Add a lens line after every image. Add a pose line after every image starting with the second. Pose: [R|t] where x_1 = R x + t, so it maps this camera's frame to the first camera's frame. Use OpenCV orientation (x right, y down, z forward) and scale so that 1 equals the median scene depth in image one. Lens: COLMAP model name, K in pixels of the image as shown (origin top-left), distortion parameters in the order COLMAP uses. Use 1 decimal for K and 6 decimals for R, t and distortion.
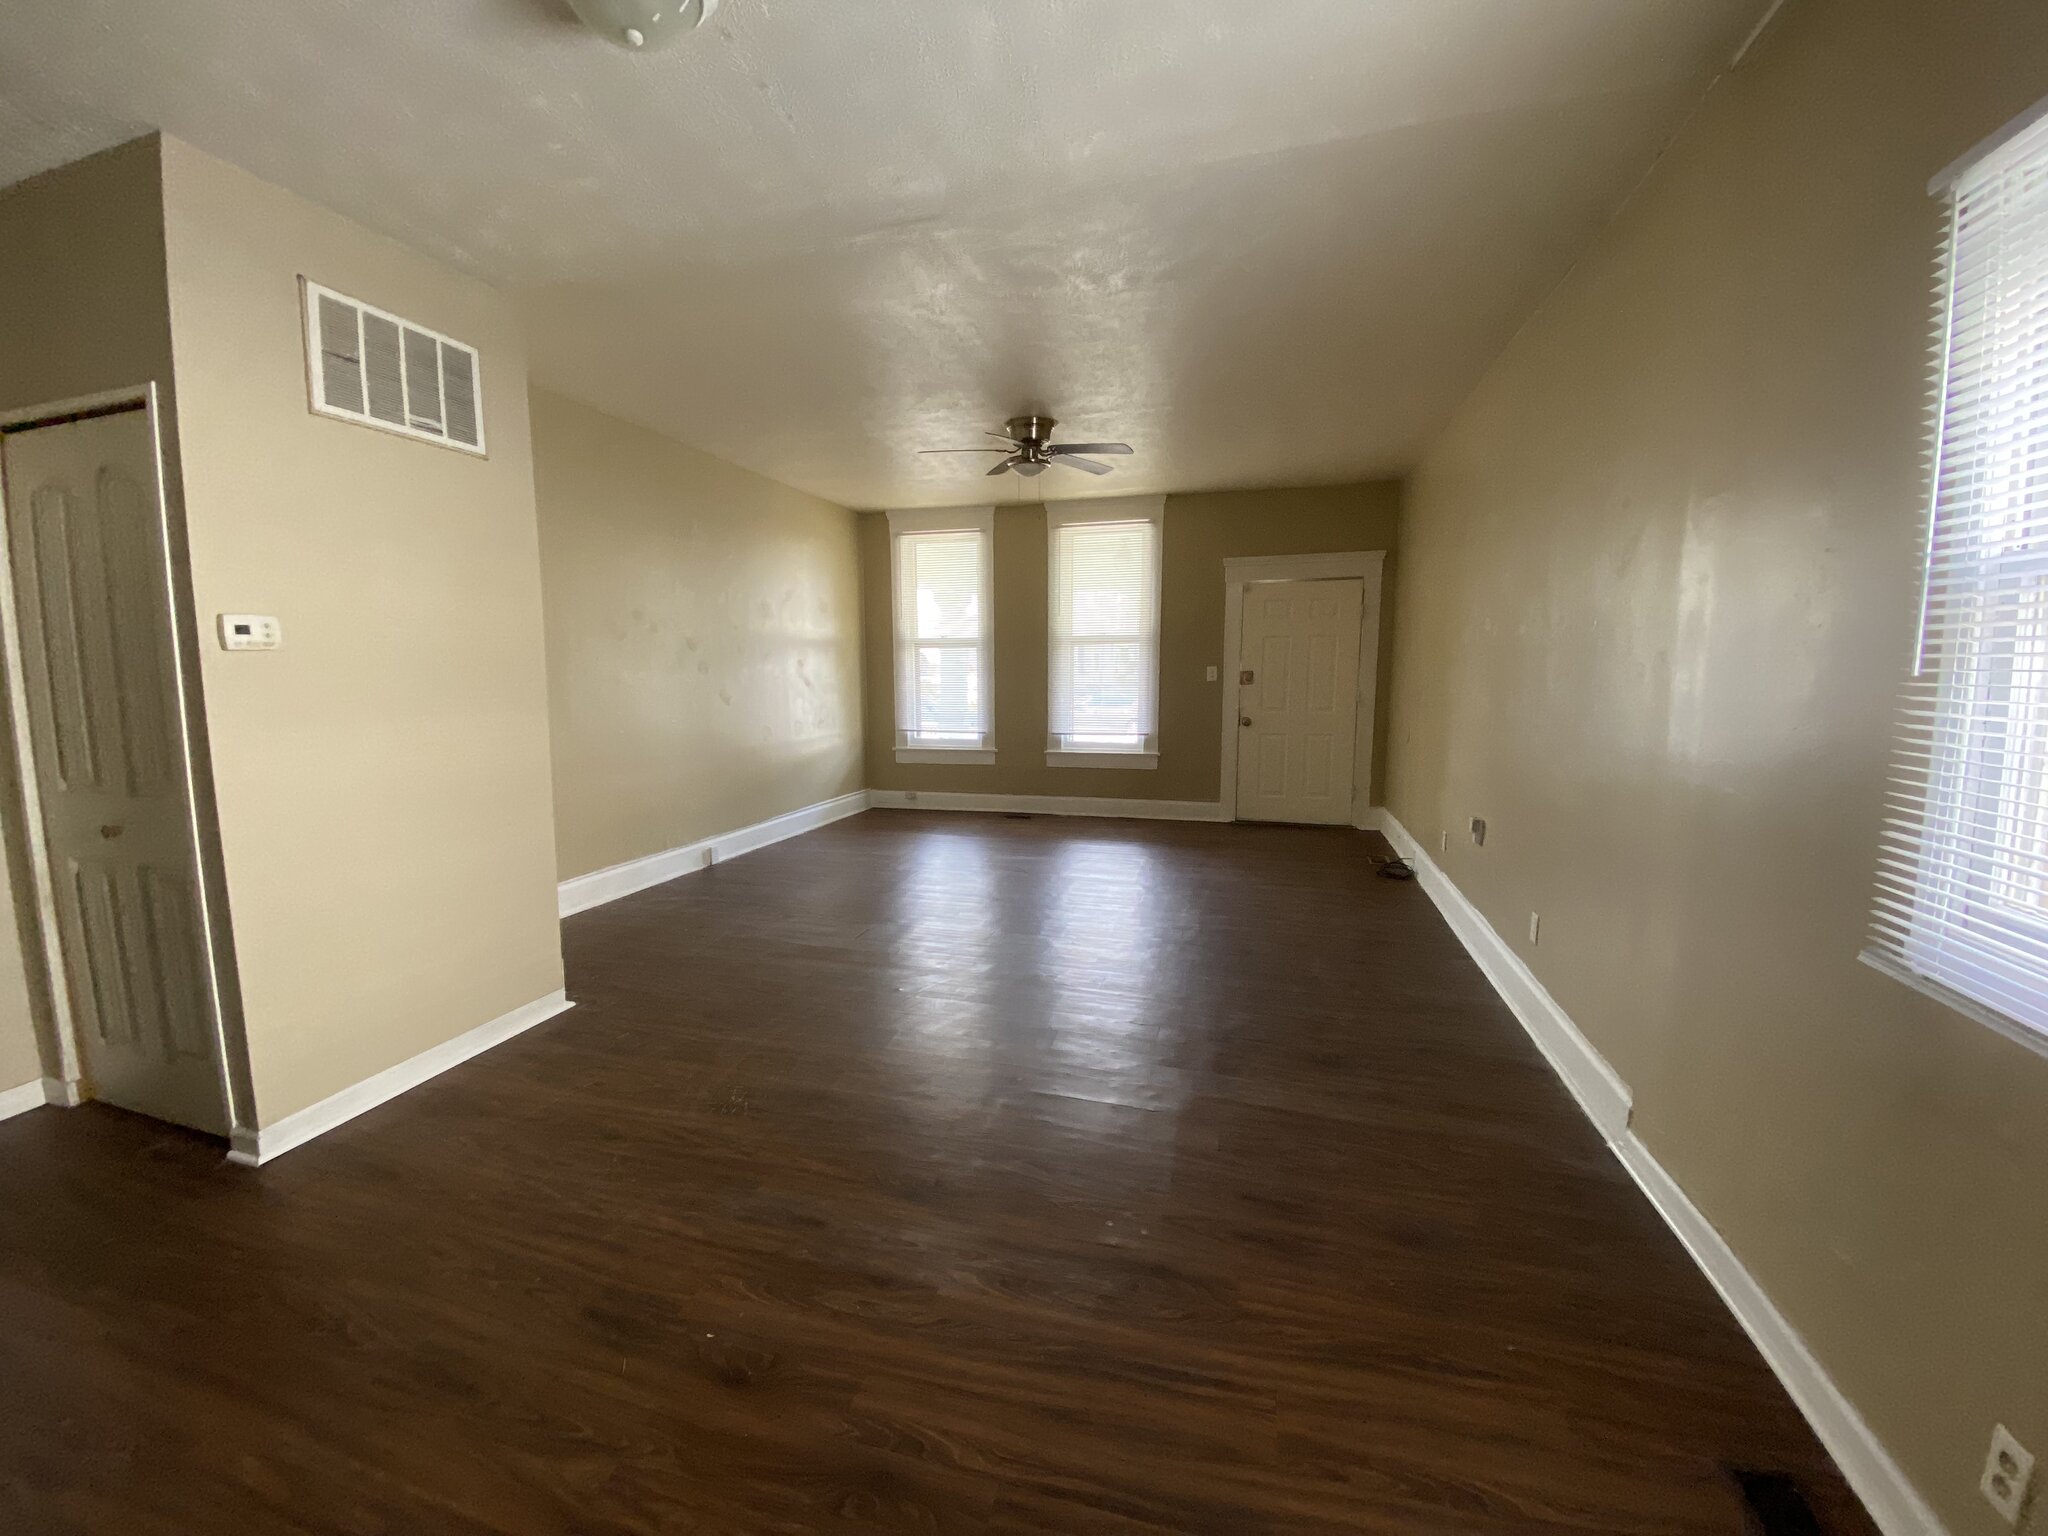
lens RADIAL K [[834.0, 0, 1020.7], [0, 834.0, 765.1], [0, 0, 1]] dist [0.022920, -0.018630]
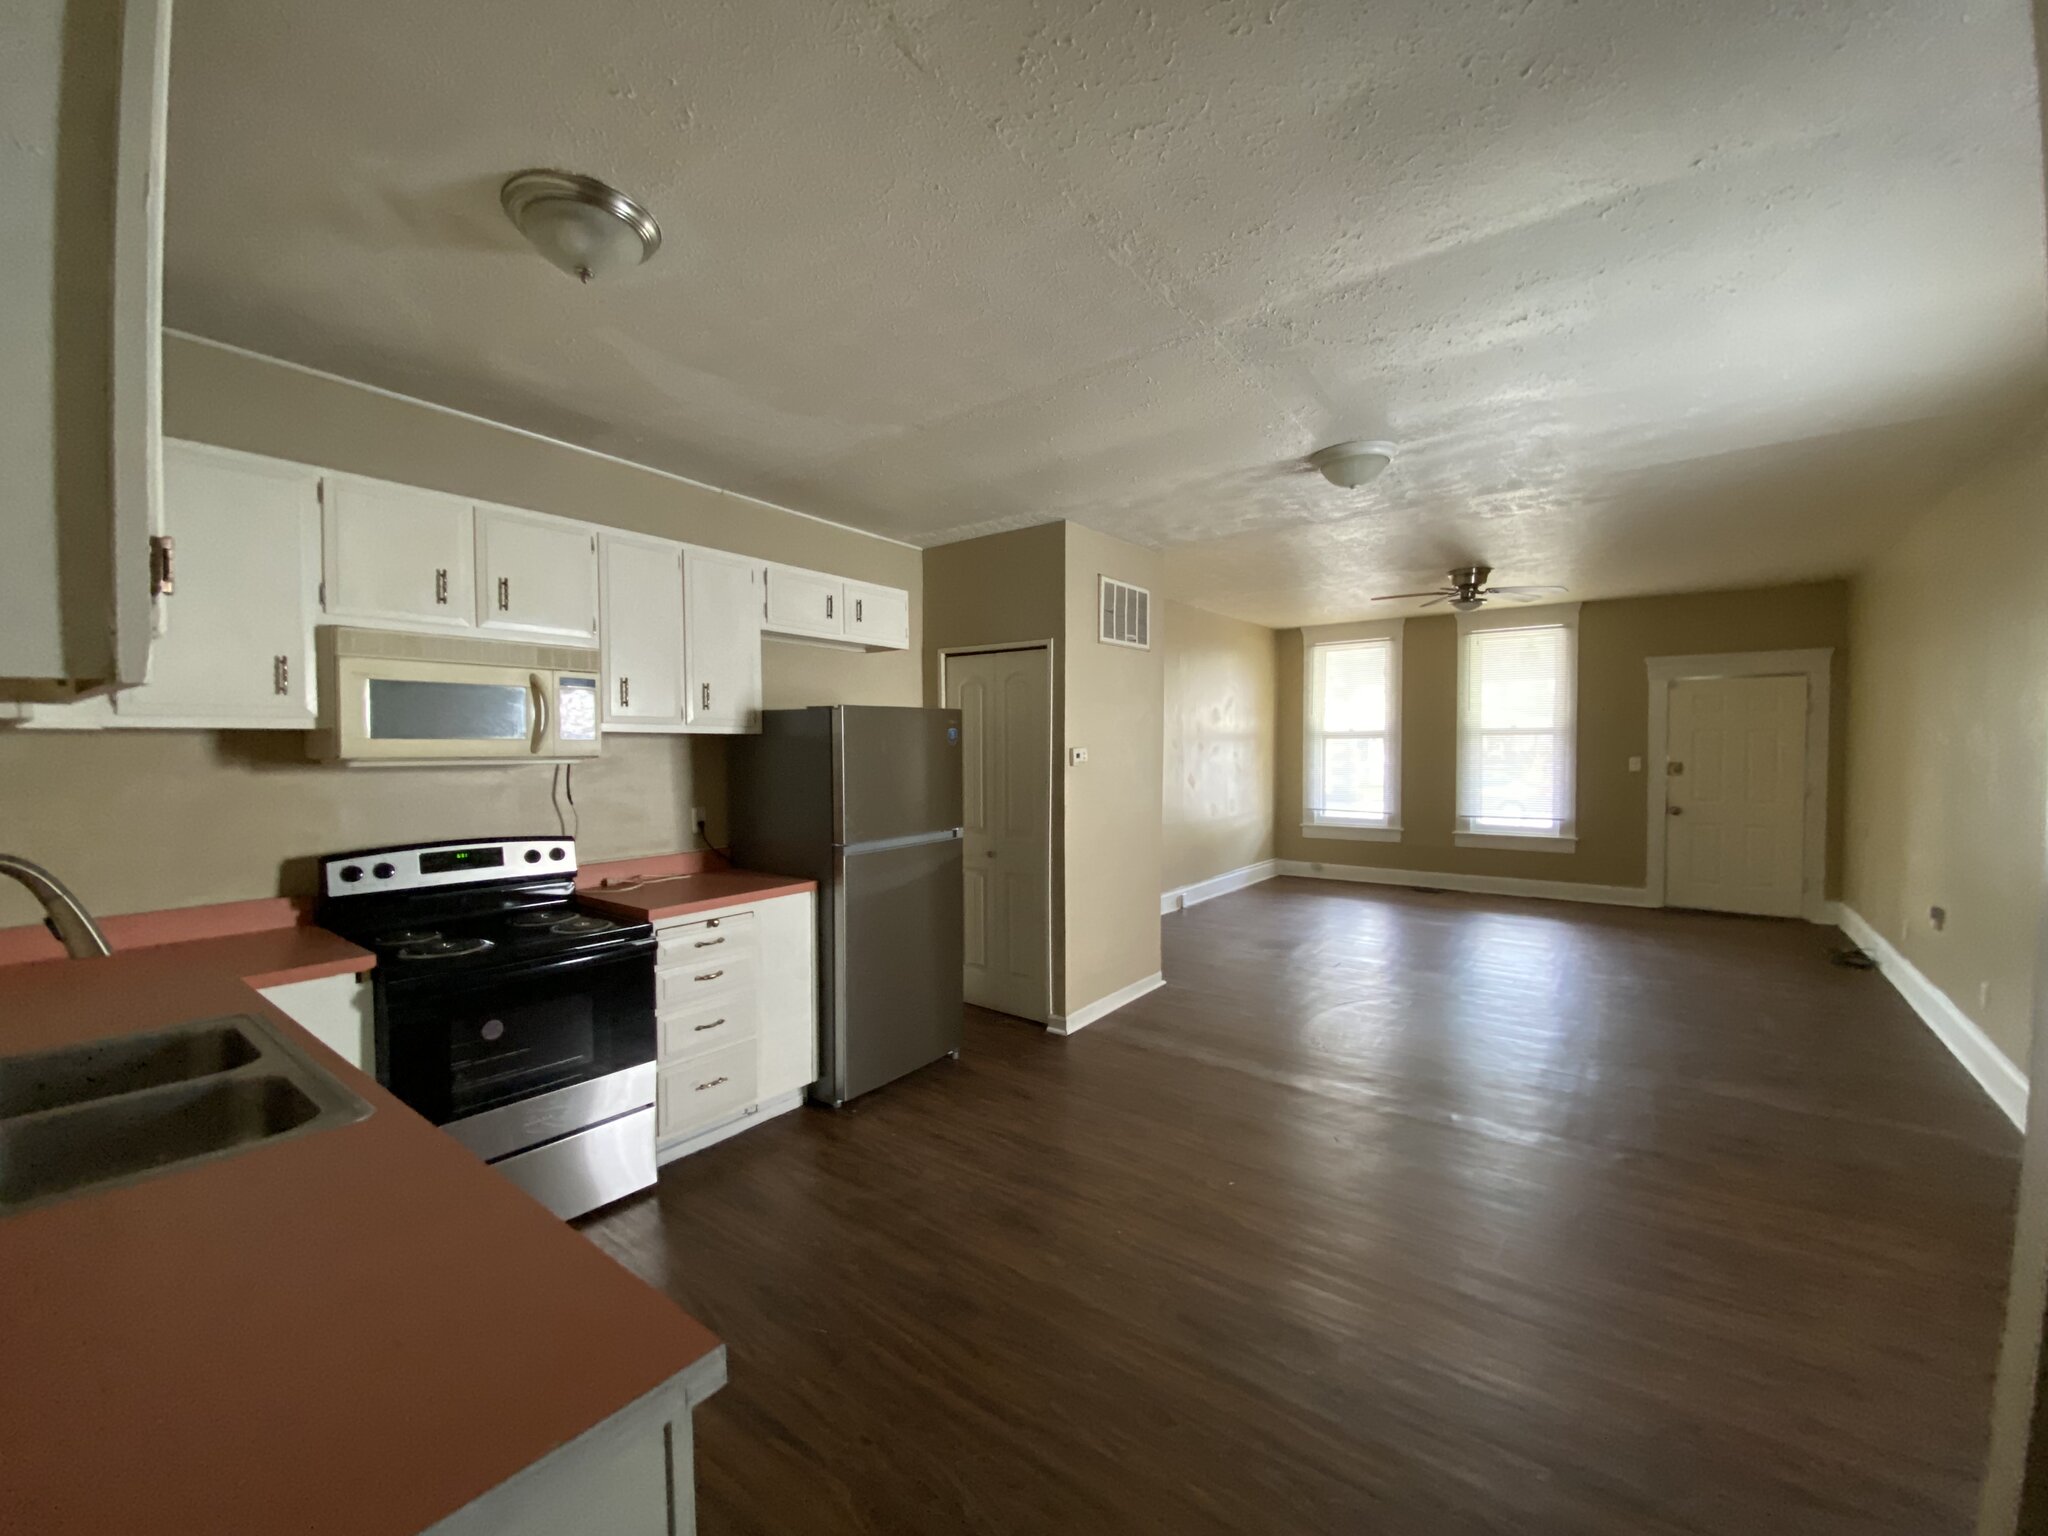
lens RADIAL K [[824.4, 0, 1024.0], [0, 824.4, 768.0], [0, 0, 1]] dist [0.045906, -0.039104]
pose [[0.929323, 0.005770, -0.369223, -0.112425], [-0.037624, 0.996154, -0.079131, 0.009640], [0.367347, 0.087430, 0.925966, -0.299993]]
